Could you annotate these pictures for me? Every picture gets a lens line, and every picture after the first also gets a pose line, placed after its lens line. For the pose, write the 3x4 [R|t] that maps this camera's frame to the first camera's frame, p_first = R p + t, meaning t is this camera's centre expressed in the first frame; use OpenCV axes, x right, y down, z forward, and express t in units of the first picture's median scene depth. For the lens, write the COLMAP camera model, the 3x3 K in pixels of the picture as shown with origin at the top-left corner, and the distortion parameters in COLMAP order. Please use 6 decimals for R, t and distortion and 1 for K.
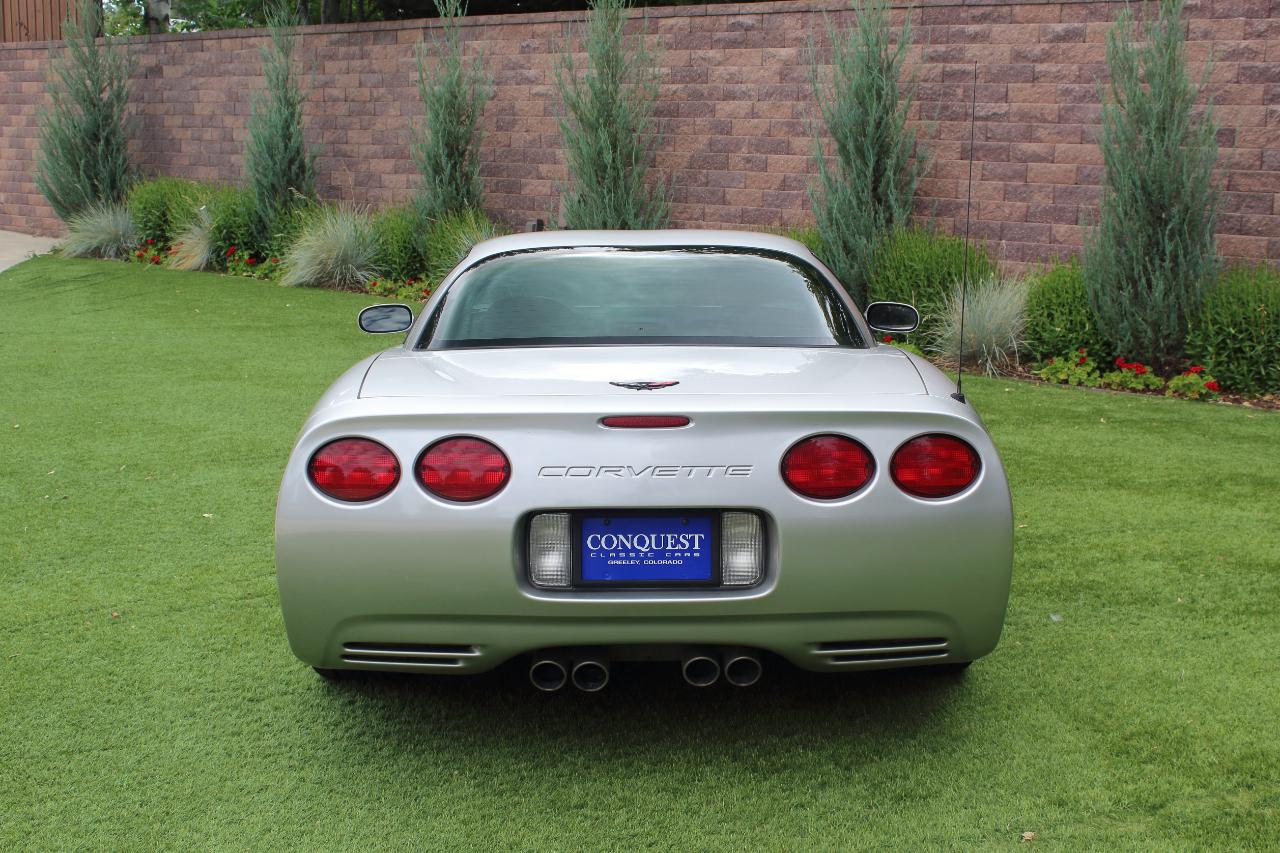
lens RADIAL K [[1484.9, 0, 675.1], [0, 1484.9, 394.8], [0, 0, 1]] dist [-0.067496, 0.000000]
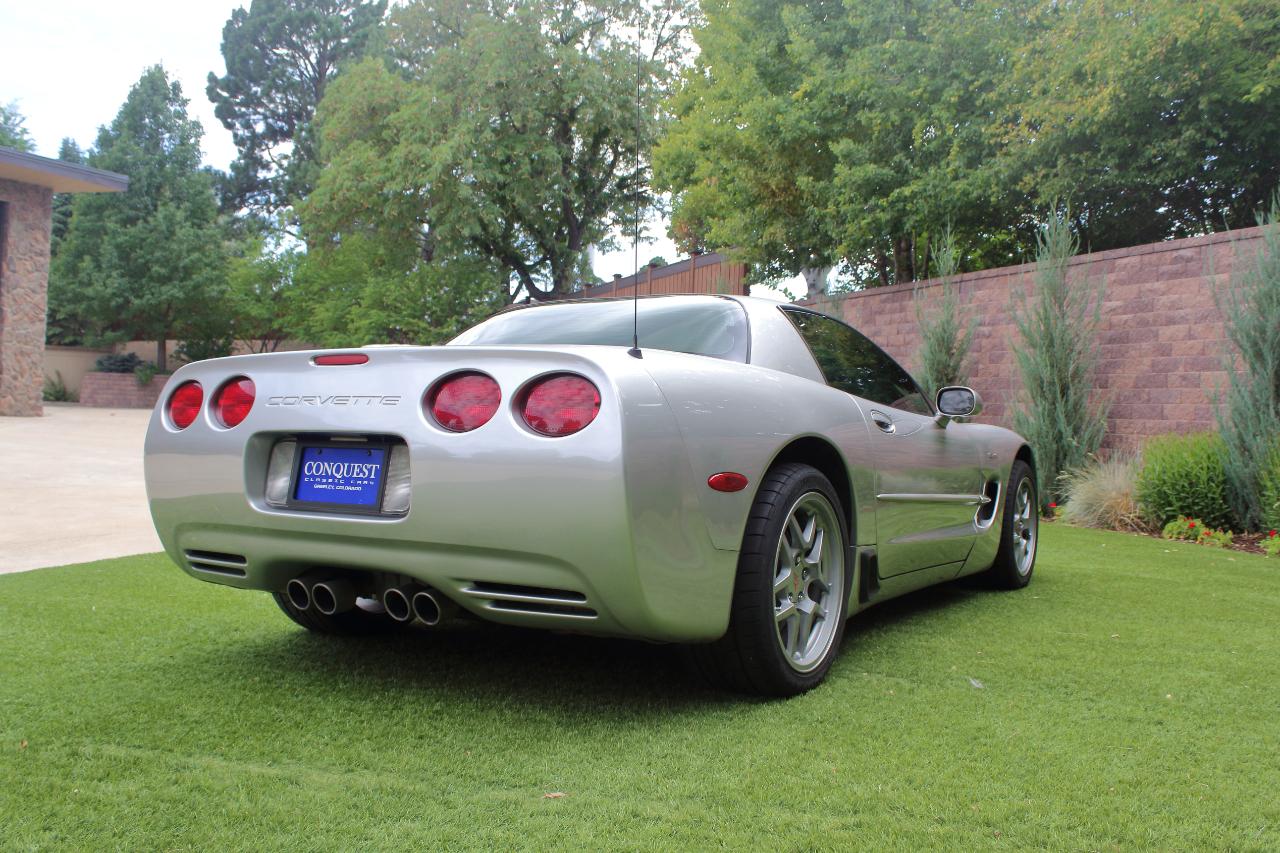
lens RADIAL K [[1188.2, 0, 685.3], [0, 1188.2, 410.0], [0, 0, 1]] dist [-0.069471, 0.000000]
pose [[0.858041, 0.009468, -0.513494, 0.199512], [-0.109778, 0.980104, -0.165364, 0.052549], [0.501712, 0.198260, 0.842009, 0.112320]]
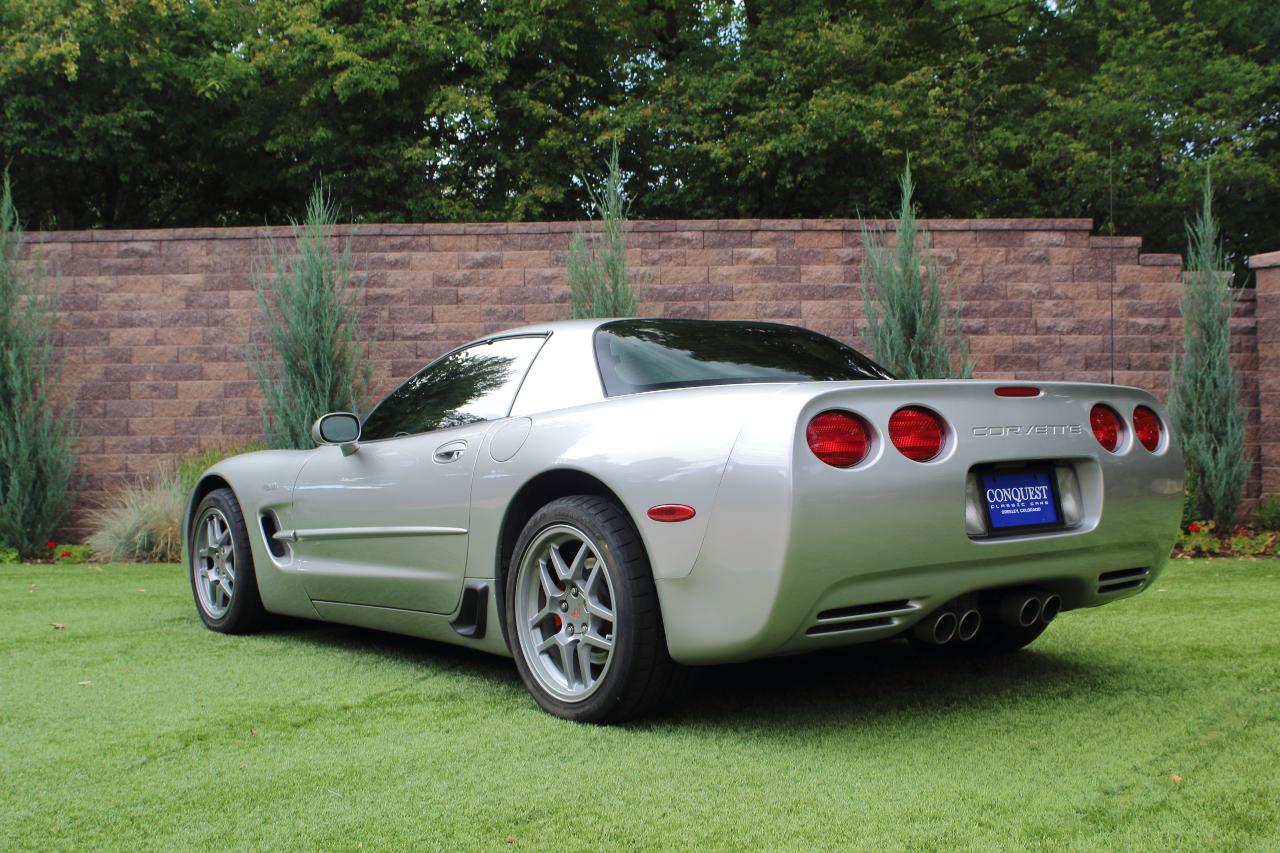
lens RADIAL K [[1484.9, 0, 672.3], [0, 1484.9, 414.8], [0, 0, 1]] dist [-0.067496, 0.000000]
pose [[0.797667, -0.018052, 0.602828, -0.291655], [0.135488, 0.979366, -0.149951, 0.053811], [-0.587682, 0.201287, 0.783654, 0.064285]]
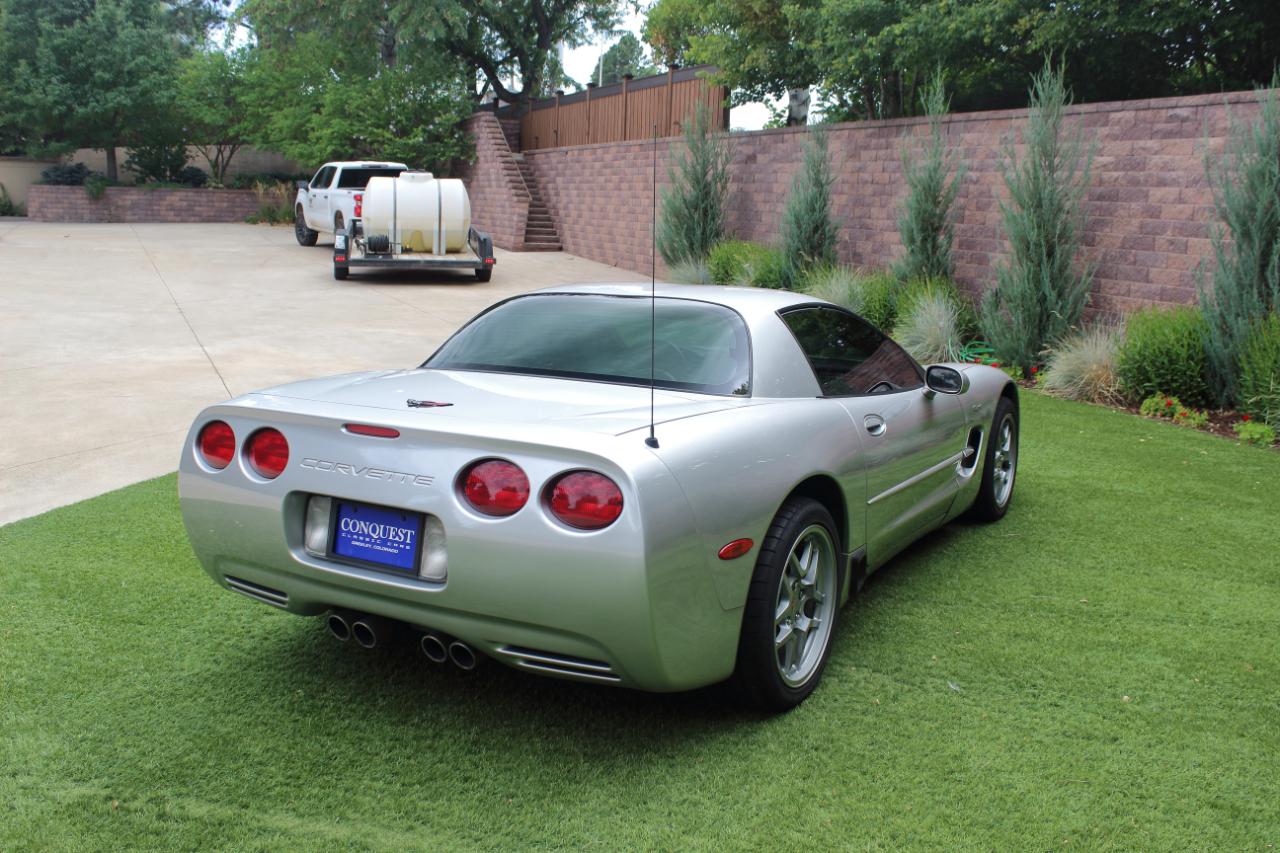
lens RADIAL K [[1221.4, 0, 686.8], [0, 1221.4, 402.3], [0, 0, 1]] dist [-0.047544, 0.000000]
pose [[0.869938, 0.094742, -0.483975, 0.202540], [-0.105751, 0.994382, 0.004571, -0.010838], [0.481689, 0.047205, 0.875070, 0.075217]]
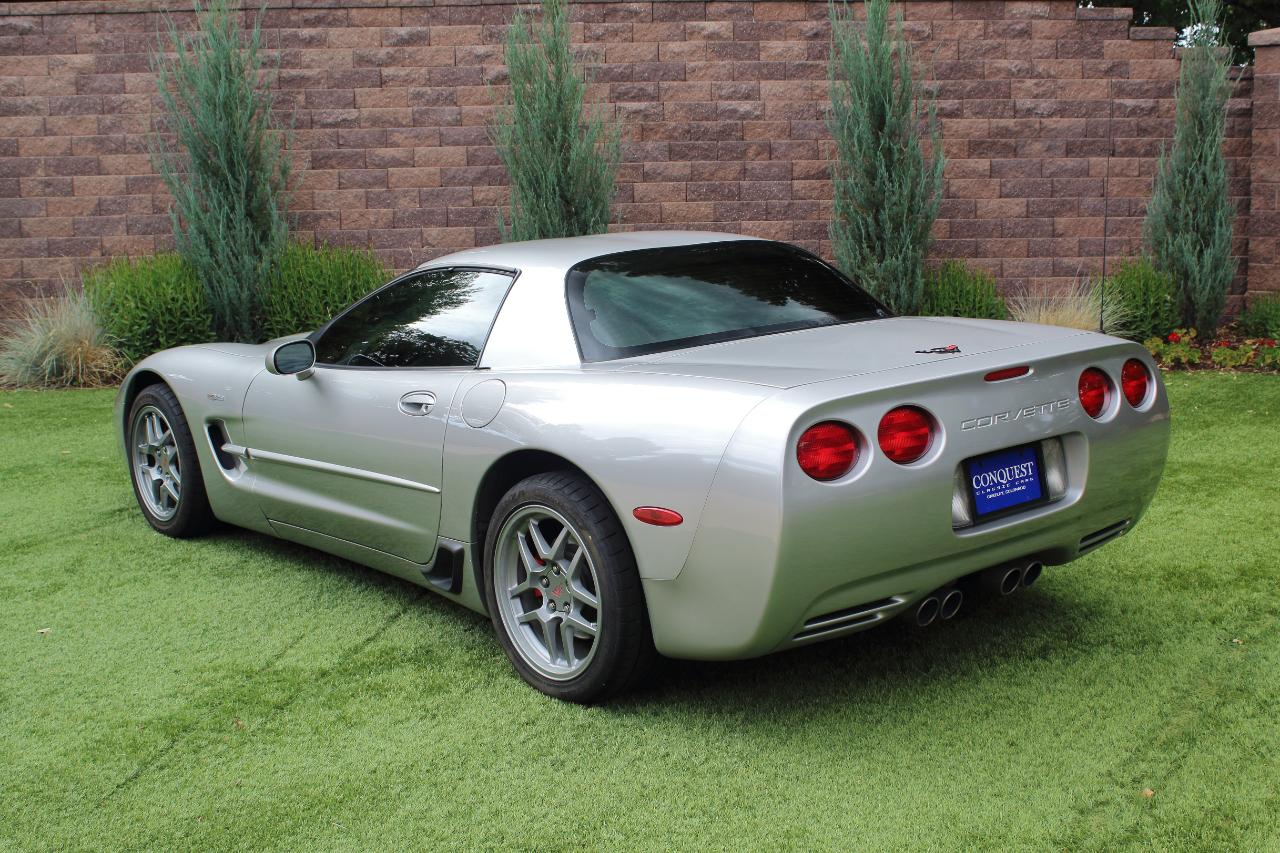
lens RADIAL K [[1628.2, 0, 678.2], [0, 1628.2, 416.5], [0, 0, 1]] dist [-0.045113, 0.000000]
pose [[0.768811, -0.140708, 0.623803, -0.311458], [0.144981, 0.988443, 0.044274, -0.013160], [-0.622824, 0.056401, 0.780327, 0.042279]]
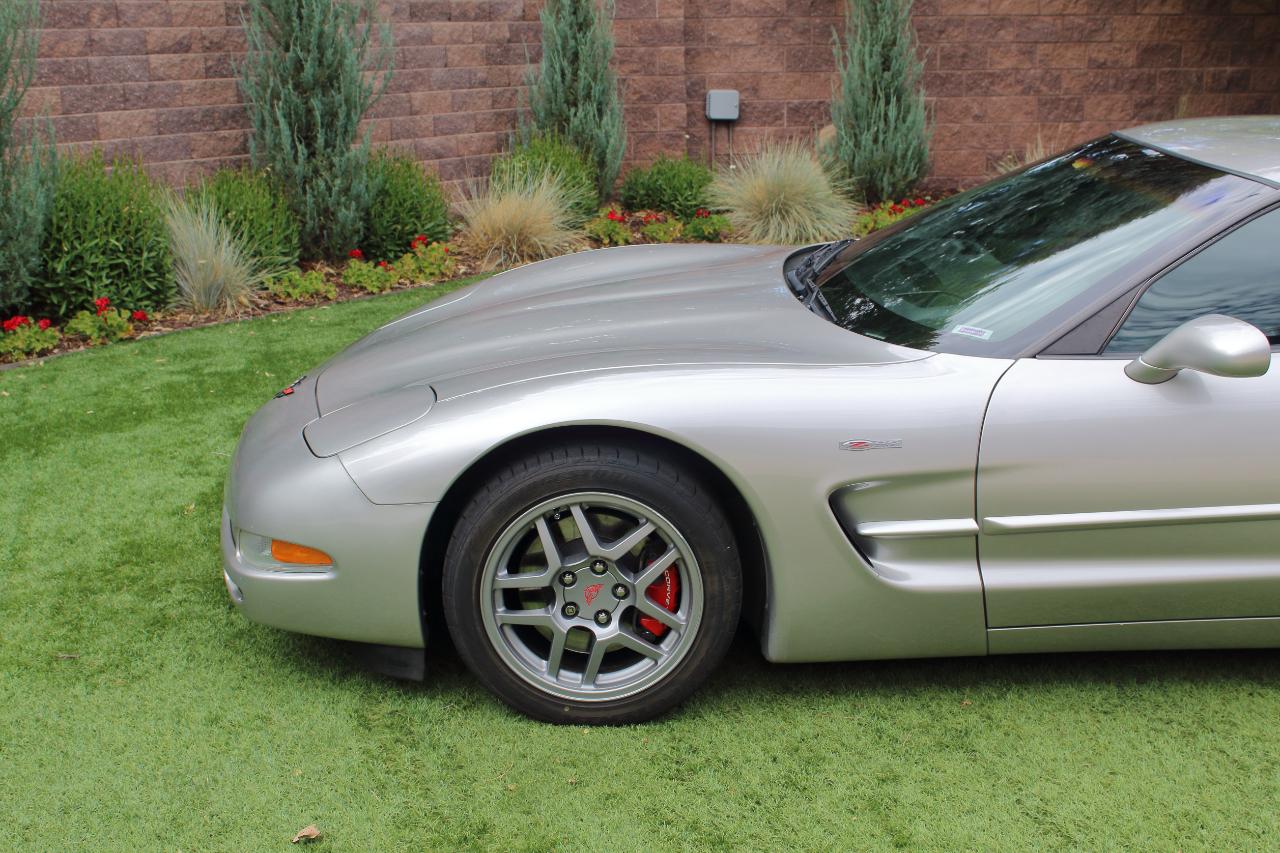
lens RADIAL K [[1628.2, 0, 654.5], [0, 1628.2, 436.9], [0, 0, 1]] dist [-0.045113, 0.000000]
pose [[0.011570, -0.283160, 0.959003, -0.379130], [0.180089, 0.943975, 0.276550, -0.109131], [-0.983582, 0.169506, 0.061916, 0.577215]]
